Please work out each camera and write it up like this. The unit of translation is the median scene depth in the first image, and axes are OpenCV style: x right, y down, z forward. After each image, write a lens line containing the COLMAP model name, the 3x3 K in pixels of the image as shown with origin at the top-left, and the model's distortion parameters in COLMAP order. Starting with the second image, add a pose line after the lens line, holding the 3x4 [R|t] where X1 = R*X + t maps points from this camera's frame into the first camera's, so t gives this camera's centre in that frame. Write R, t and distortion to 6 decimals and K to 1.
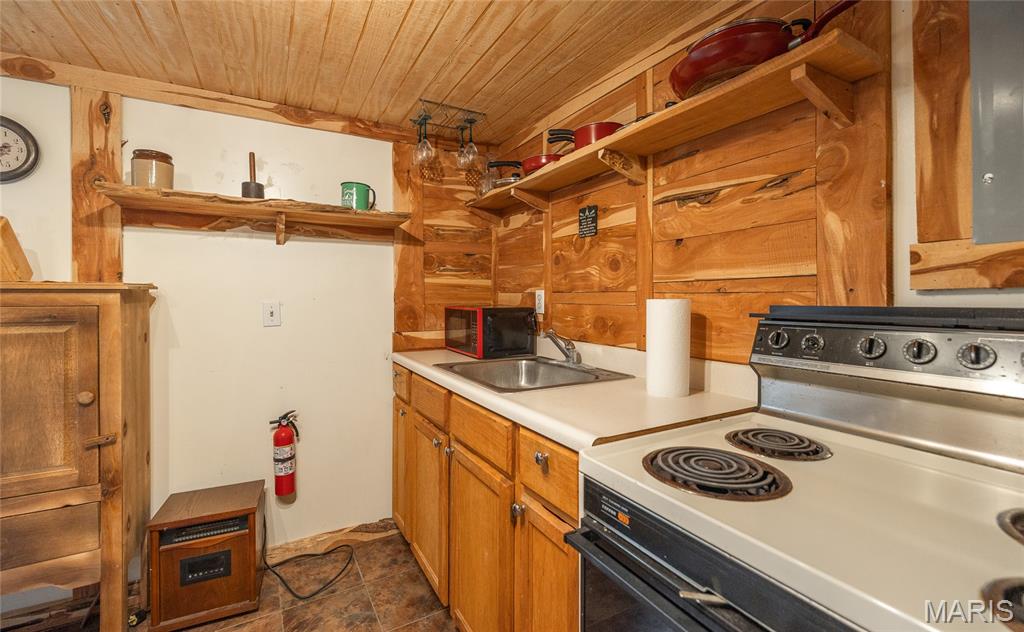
lens RADIAL K [[441.5, 0, 509.8], [0, 441.5, 306.4], [0, 0, 1]] dist [0.002927, 0.000218]
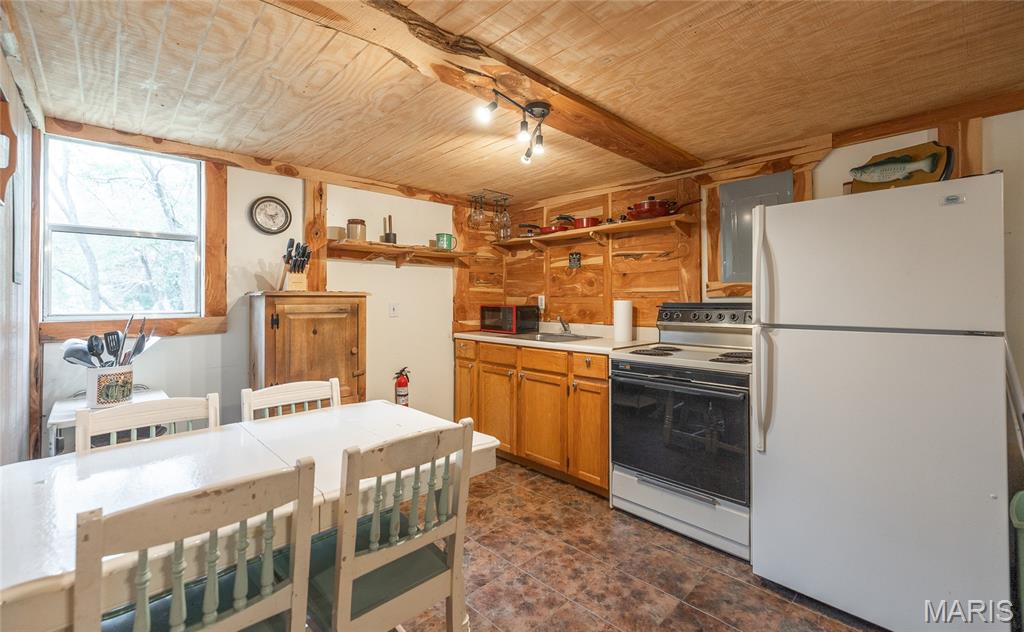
lens RADIAL K [[441.5, 0, 514.2], [0, 441.5, 307.2], [0, 0, 1]] dist [0.002927, 0.000218]
pose [[0.968464, -0.004264, 0.249118, -0.593317], [0.005122, 0.999983, -0.002797, 0.017506], [-0.249102, 0.003985, 0.968469, -0.848702]]
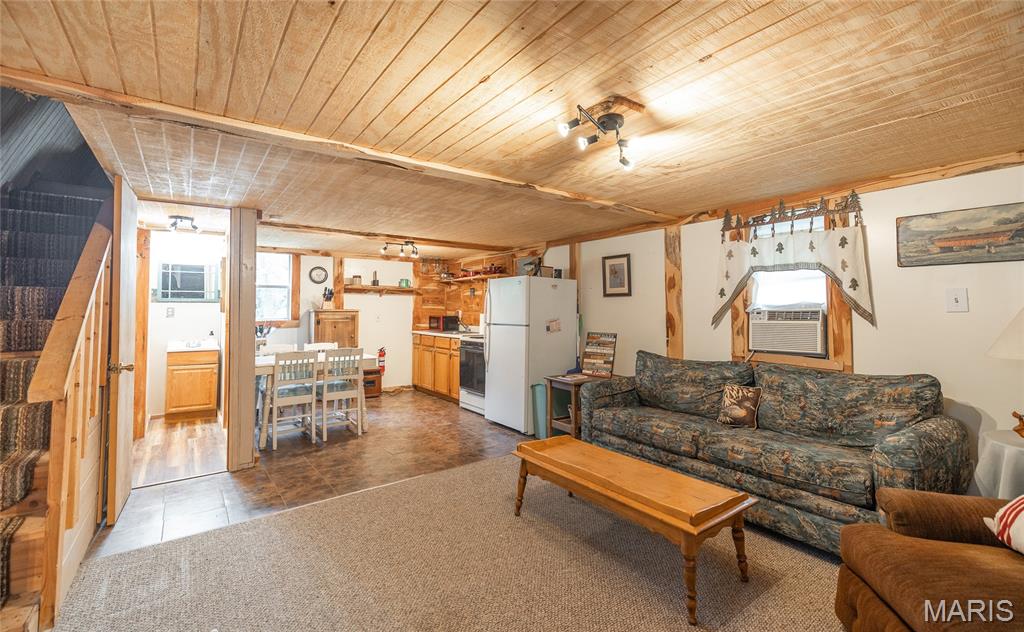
lens RADIAL K [[441.5, 0, 514.2], [0, 441.5, 306.8], [0, 0, 1]] dist [0.002927, 0.000218]
pose [[0.991617, 0.004118, 0.129147, 0.053435], [-0.000854, 0.999679, -0.025318, 0.020186], [-0.129210, 0.024996, 0.991302, -2.796941]]
